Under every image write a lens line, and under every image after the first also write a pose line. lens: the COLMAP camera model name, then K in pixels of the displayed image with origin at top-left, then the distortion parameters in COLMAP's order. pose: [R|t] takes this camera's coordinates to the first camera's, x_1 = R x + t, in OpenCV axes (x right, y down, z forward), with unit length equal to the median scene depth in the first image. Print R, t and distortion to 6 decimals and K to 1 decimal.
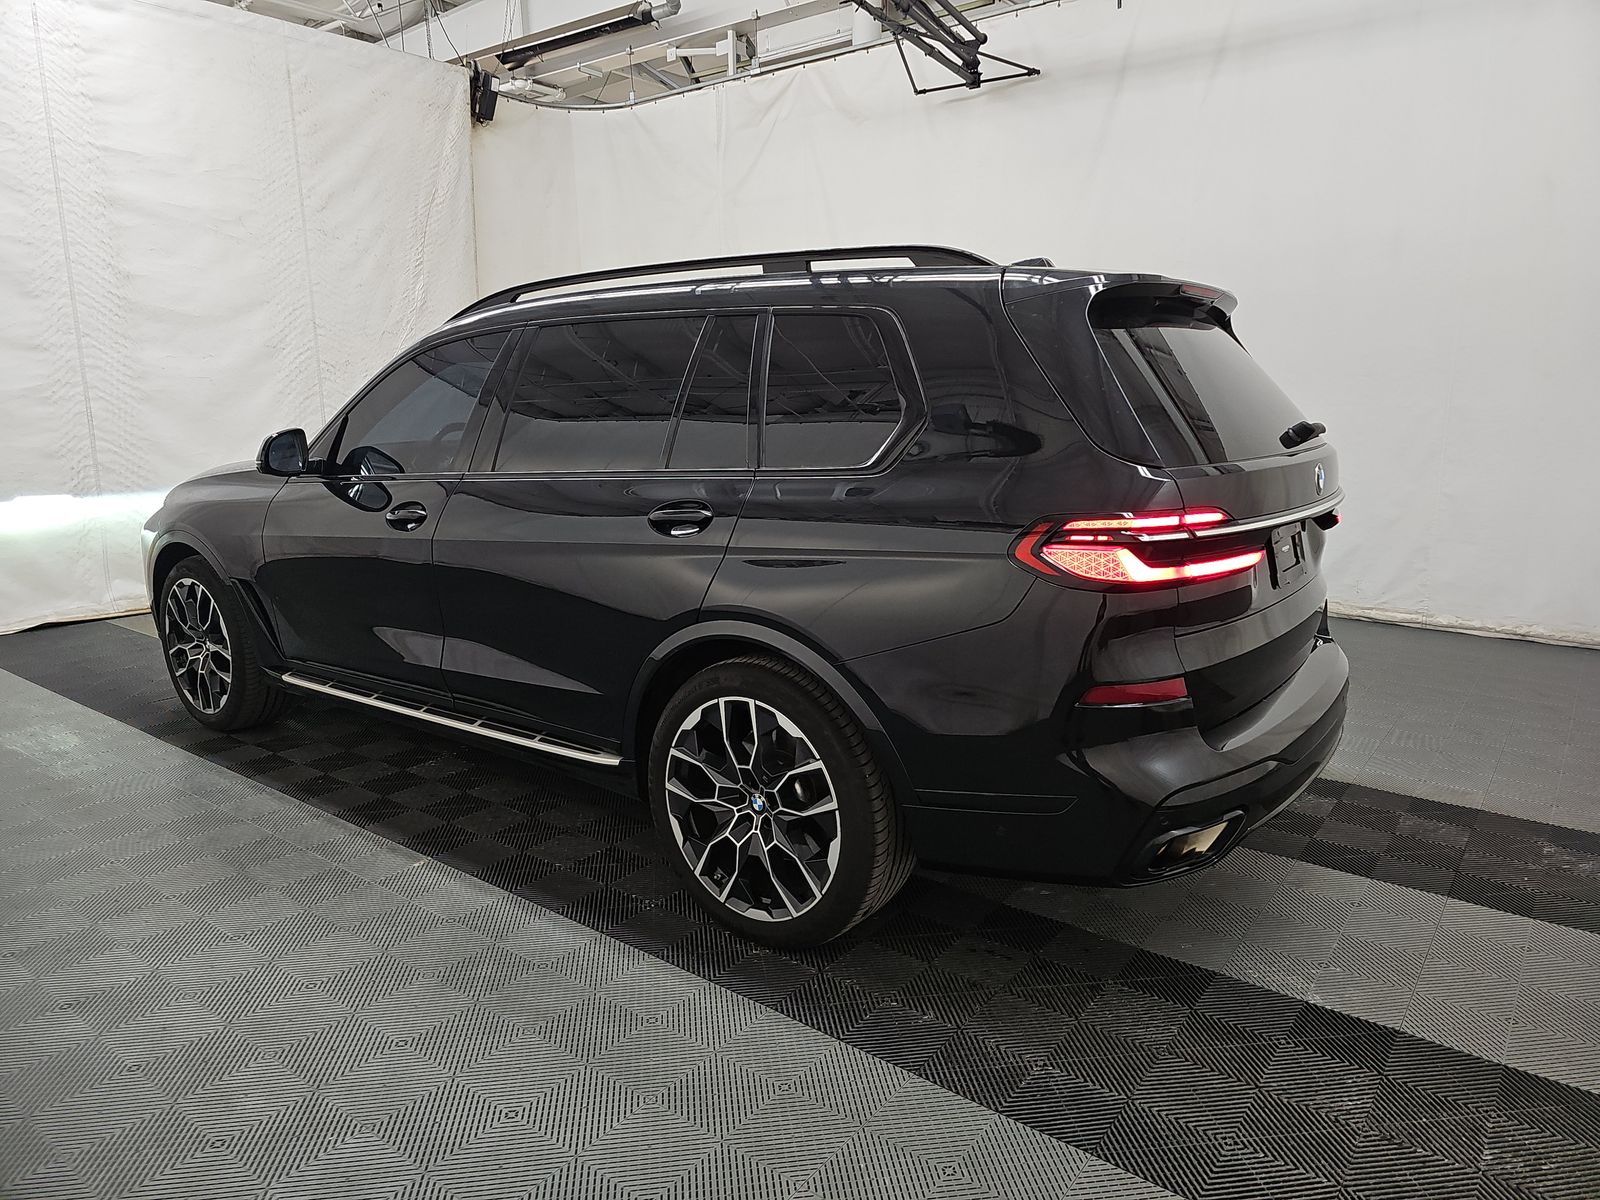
lens RADIAL K [[1046.8, 0, 799.2], [0, 1046.8, 597.2], [0, 0, 1]] dist [0.020587, -0.022602]
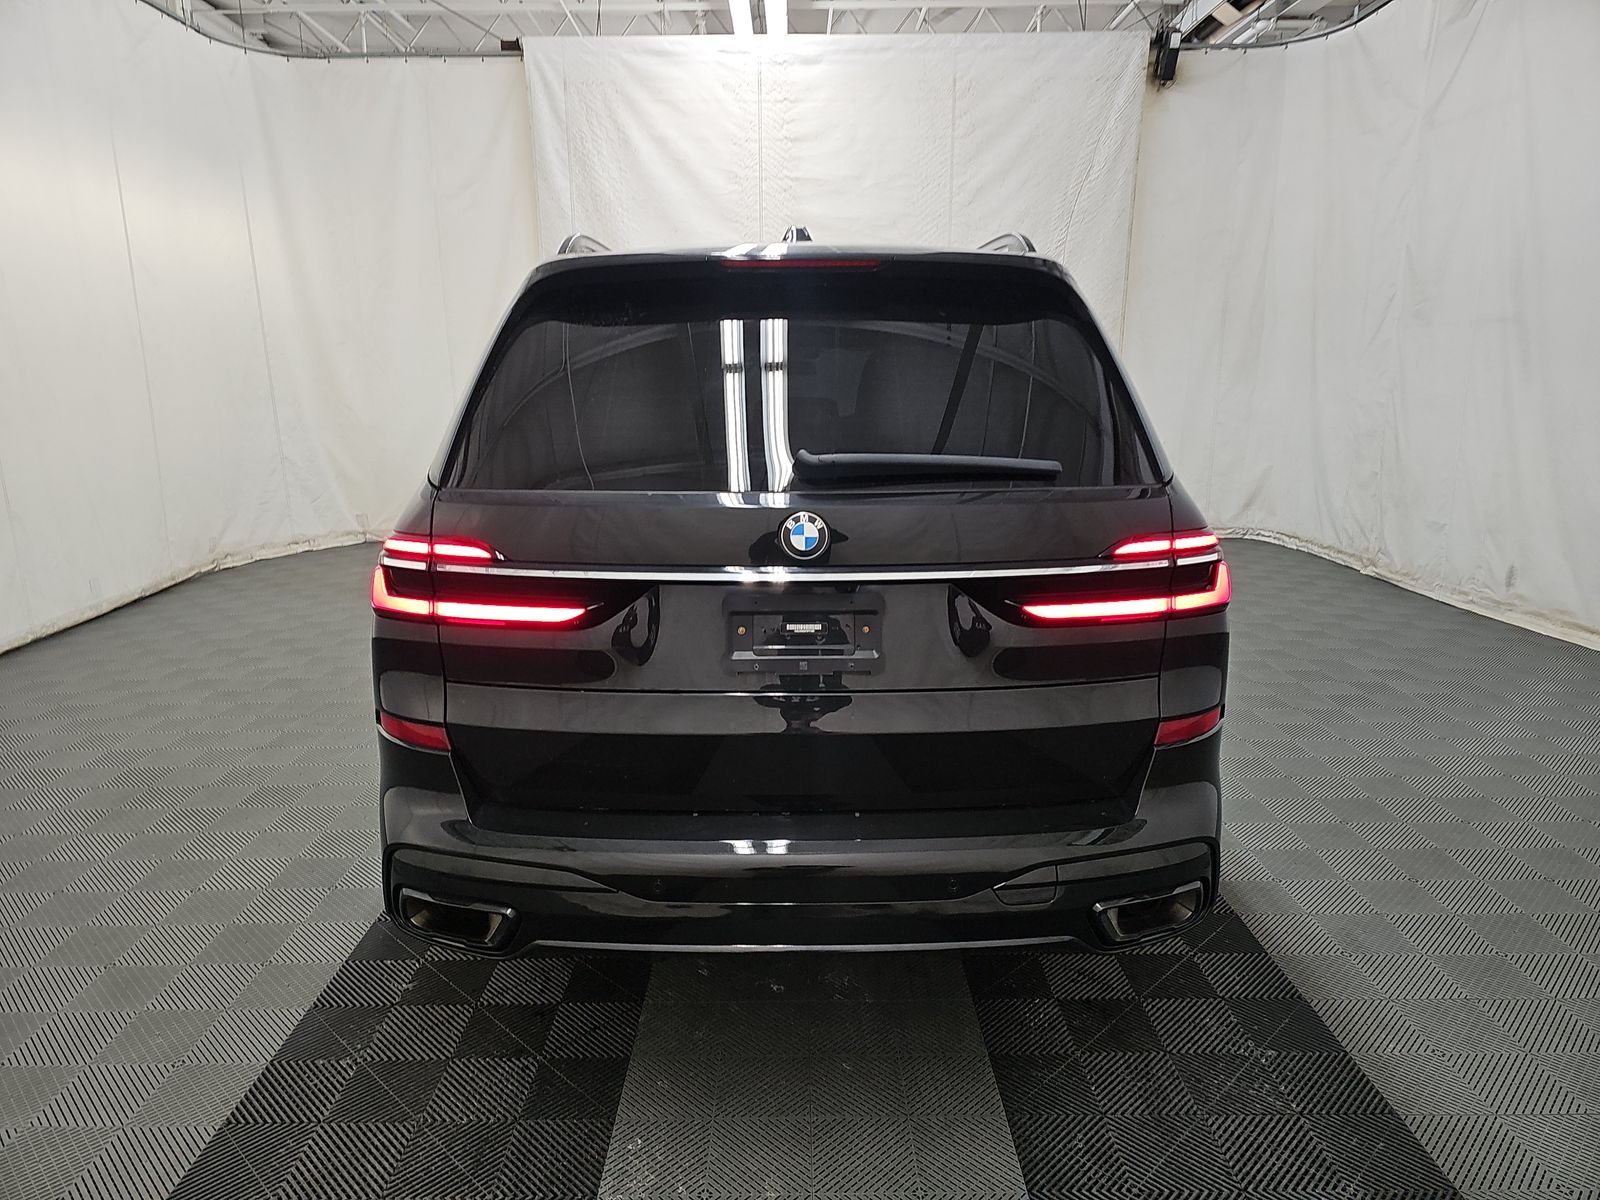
lens RADIAL K [[1046.8, 0, 796.5], [0, 1046.8, 609.0], [0, 0, 1]] dist [0.020587, -0.022602]
pose [[0.614408, 0.179458, -0.768308, 0.400900], [-0.151002, 0.982534, 0.108741, -0.053759], [0.774404, 0.049205, 0.630775, 0.223172]]
